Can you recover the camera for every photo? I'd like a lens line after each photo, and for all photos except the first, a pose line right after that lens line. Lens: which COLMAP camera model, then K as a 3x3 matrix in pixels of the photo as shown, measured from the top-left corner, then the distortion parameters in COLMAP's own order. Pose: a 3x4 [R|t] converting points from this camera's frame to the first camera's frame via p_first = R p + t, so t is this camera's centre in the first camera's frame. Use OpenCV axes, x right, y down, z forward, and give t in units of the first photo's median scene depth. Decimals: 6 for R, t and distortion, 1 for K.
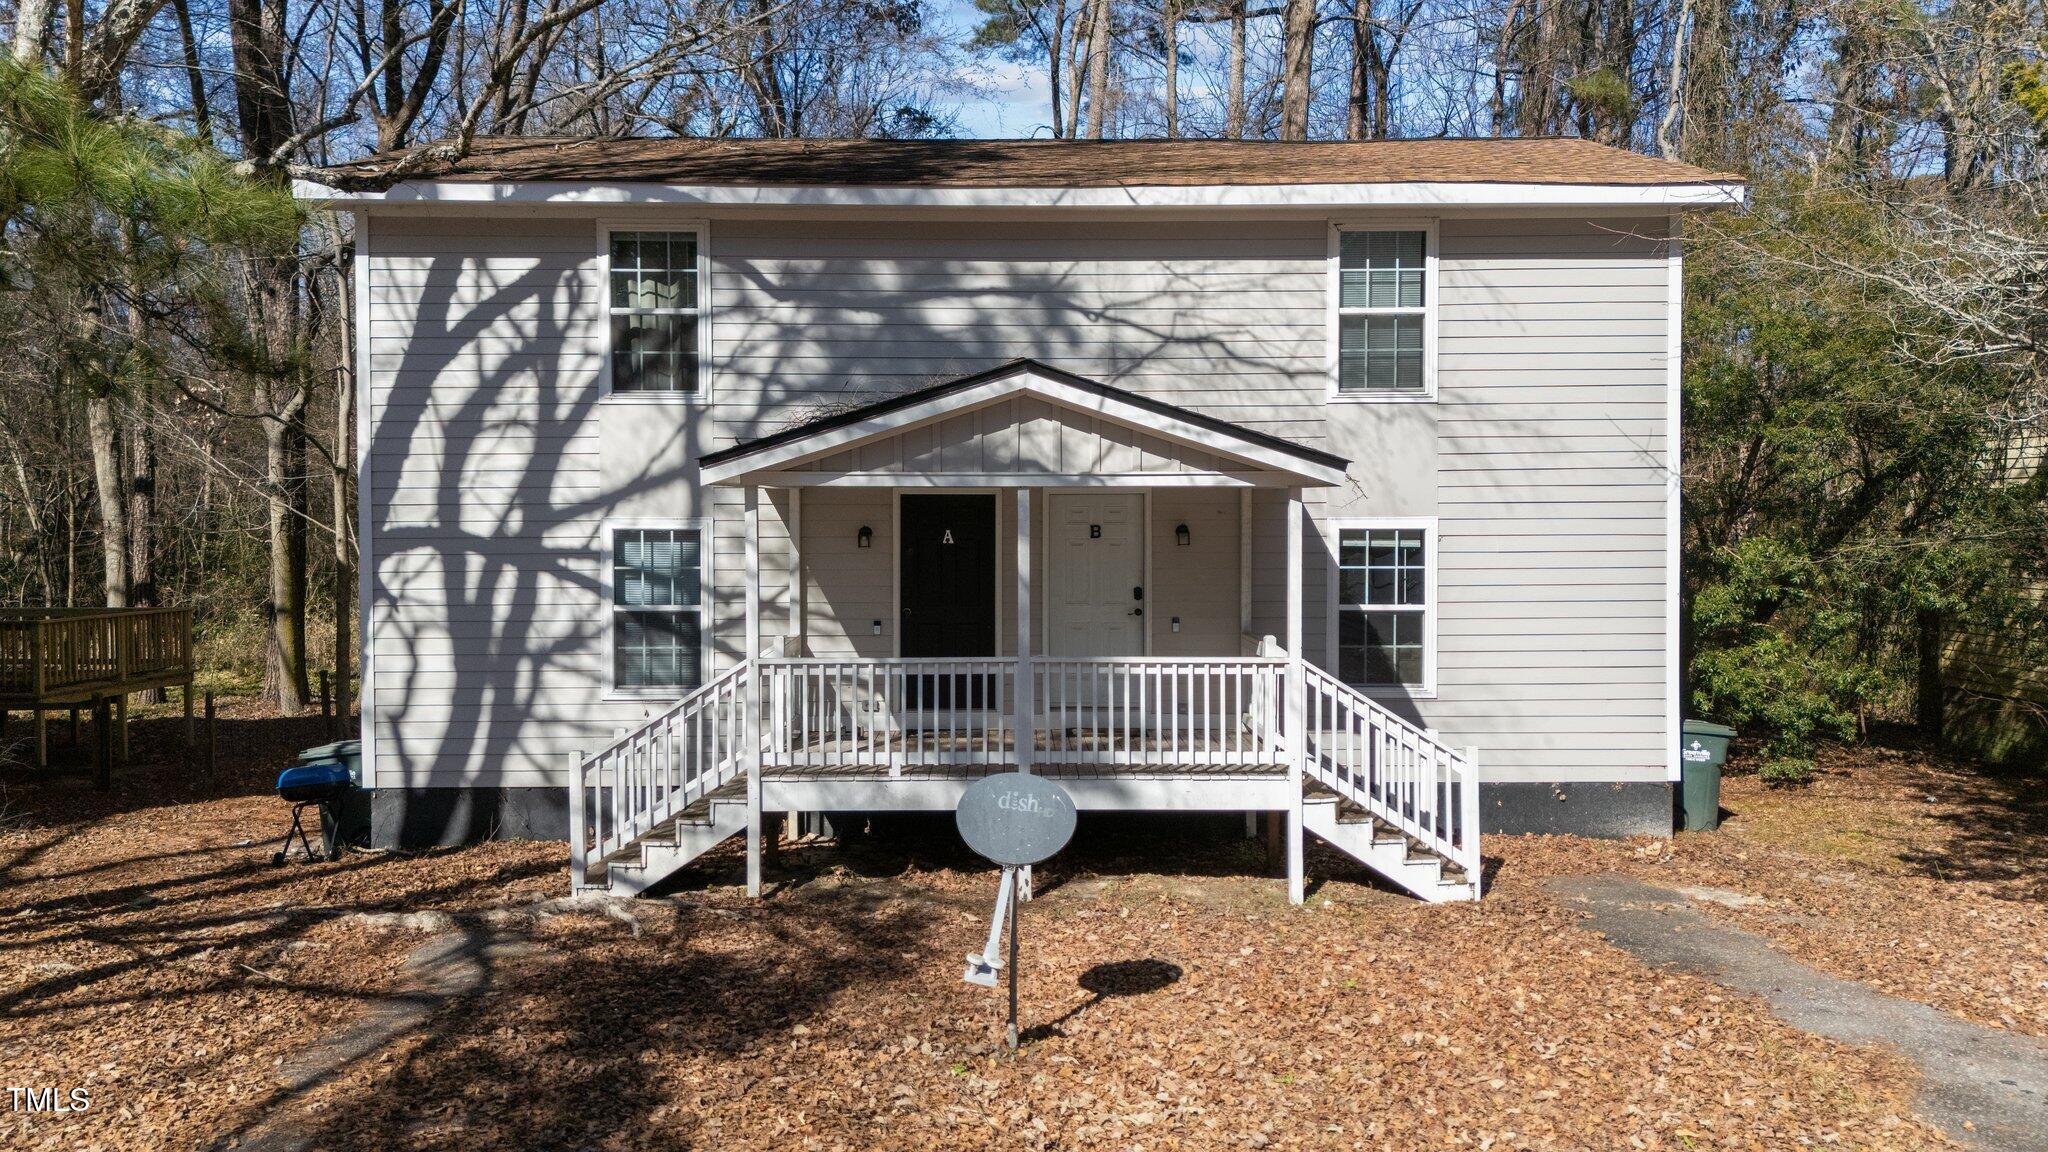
lens RADIAL K [[1514.9, 0, 1041.3], [0, 1514.9, 589.6], [0, 0, 1]] dist [0.071714, -0.052248]
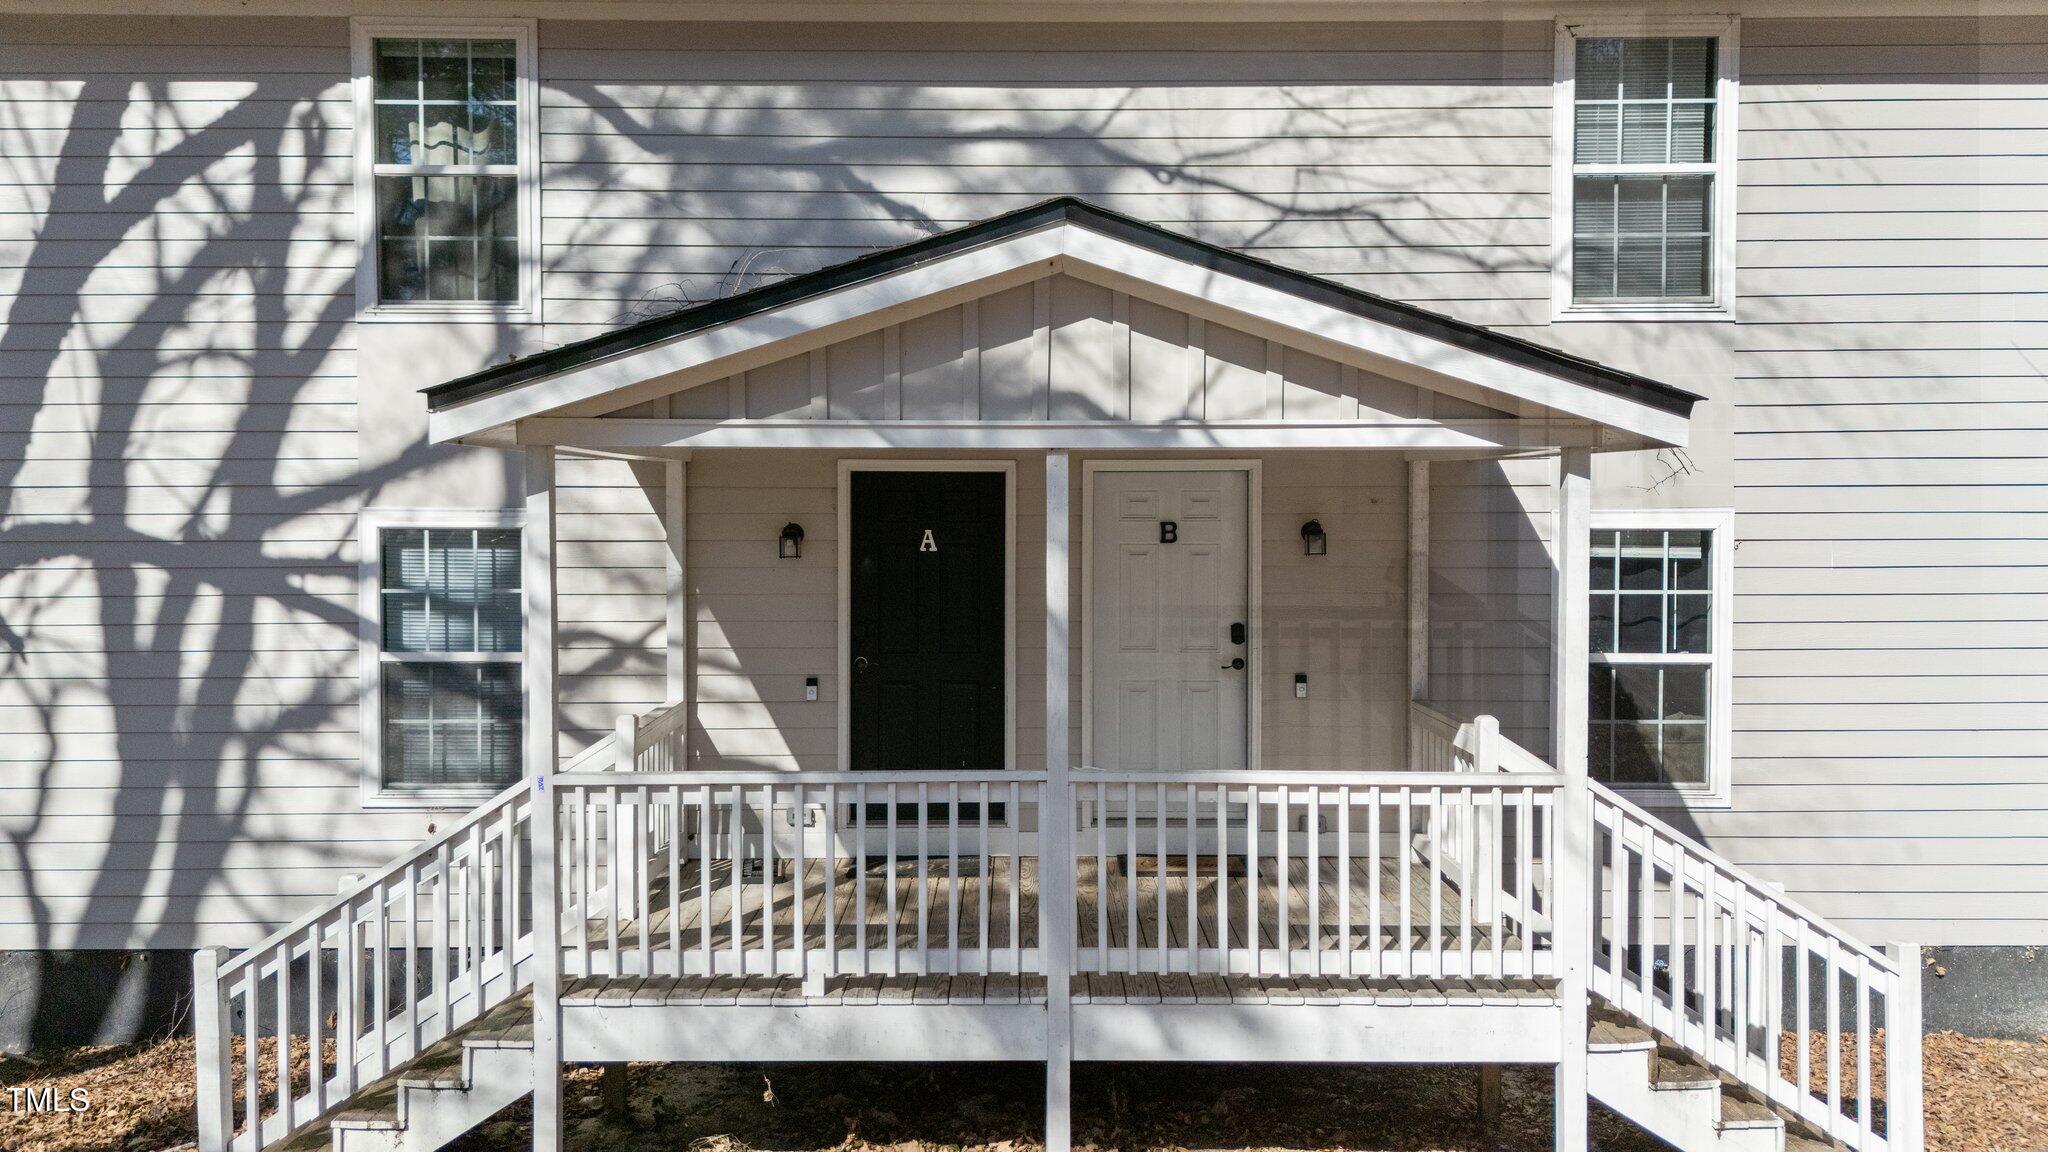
lens RADIAL K [[1514.9, 0, 1038.1], [0, 1514.9, 571.6], [0, 0, 1]] dist [0.071714, -0.052248]
pose [[0.999960, 0.001823, -0.008775, -0.011469], [-0.001918, 0.999939, -0.010855, -0.015889], [0.008754, 0.010872, 0.999903, 0.389345]]
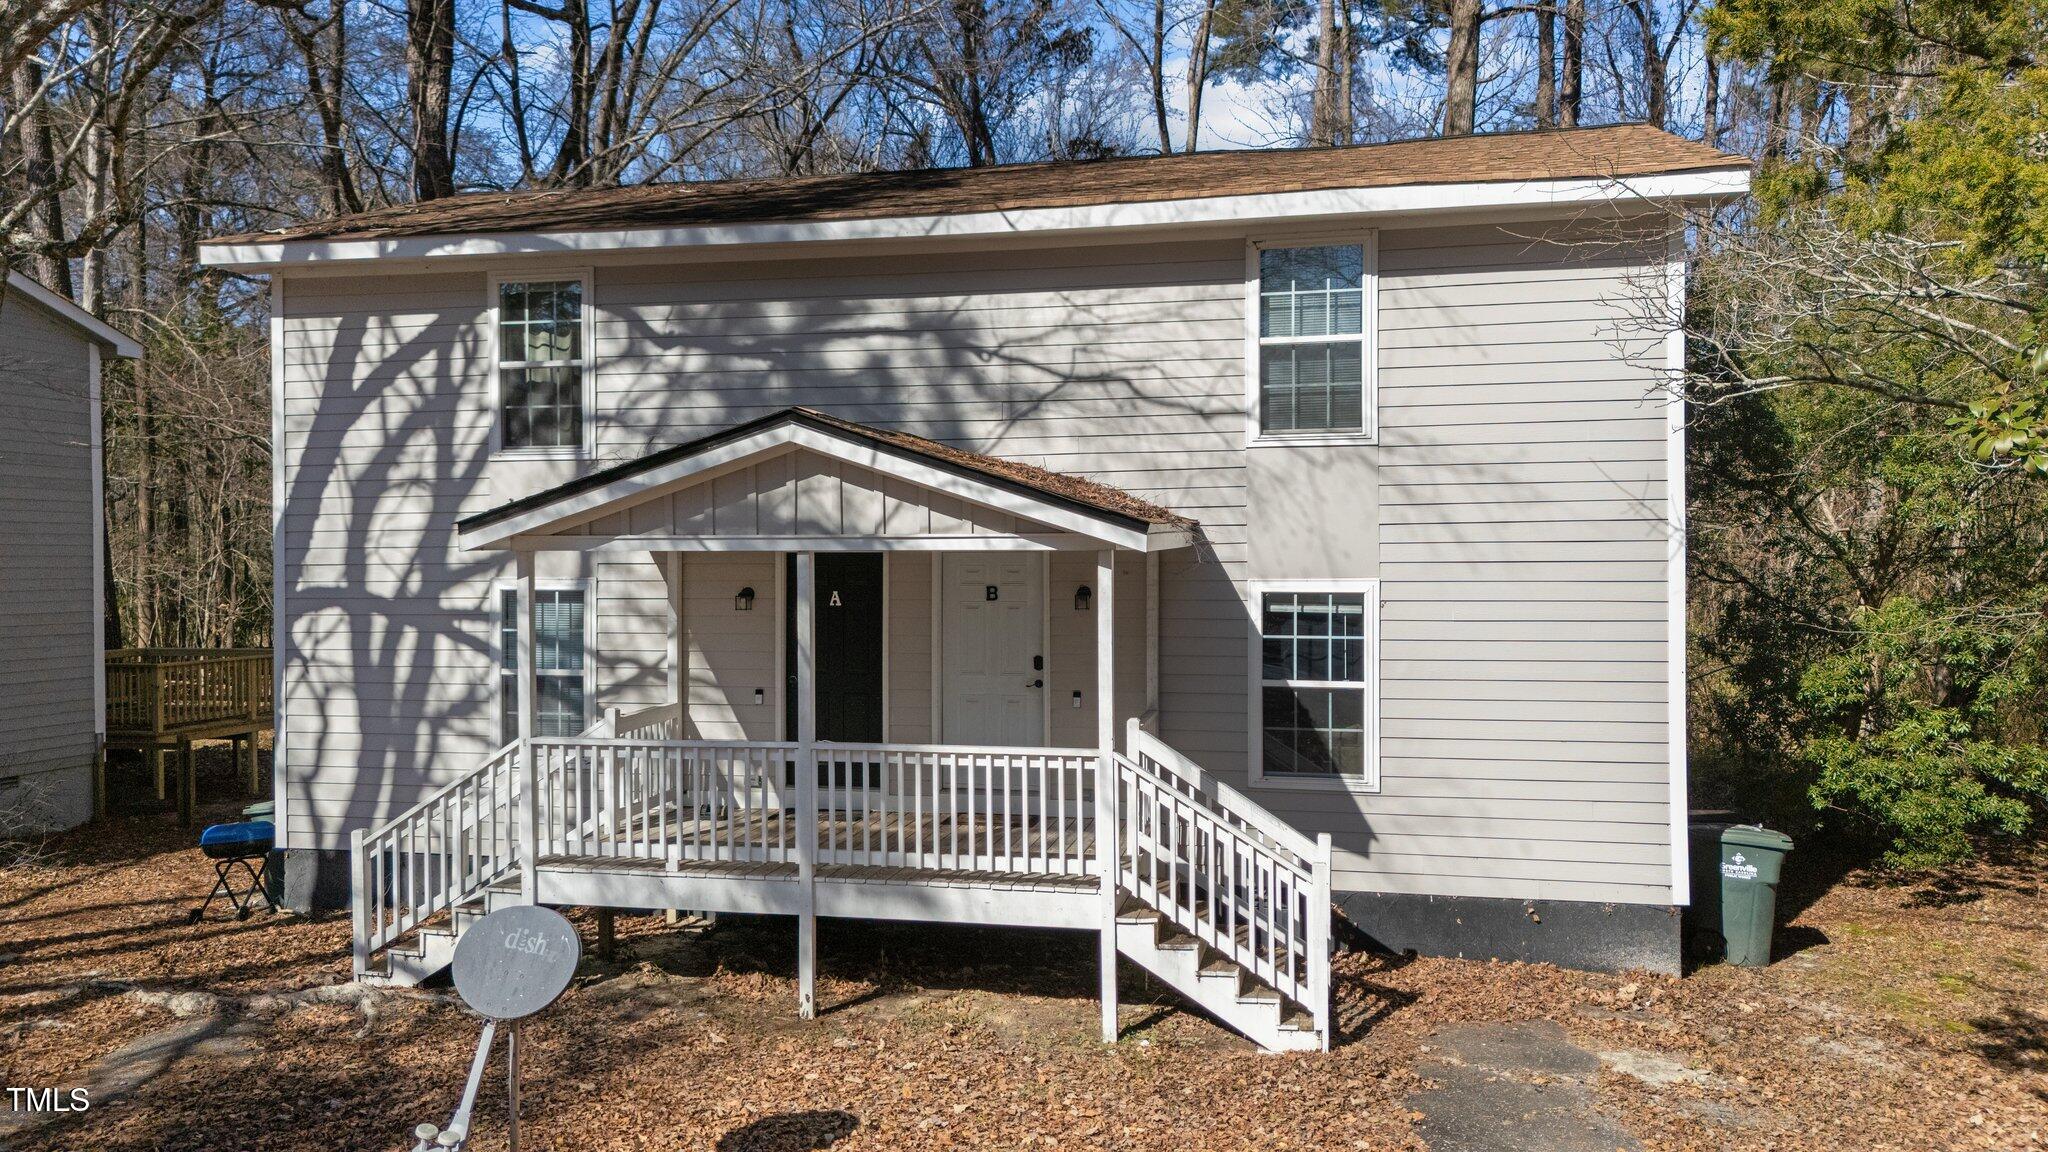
lens RADIAL K [[1514.9, 0, 1044.6], [0, 1514.9, 586.3], [0, 0, 1]] dist [0.071714, -0.052248]
pose [[0.974943, 0.003330, -0.222428, 0.268792], [-0.008143, 0.999752, -0.020727, -0.024478], [0.222304, 0.022019, 0.974729, 0.132331]]
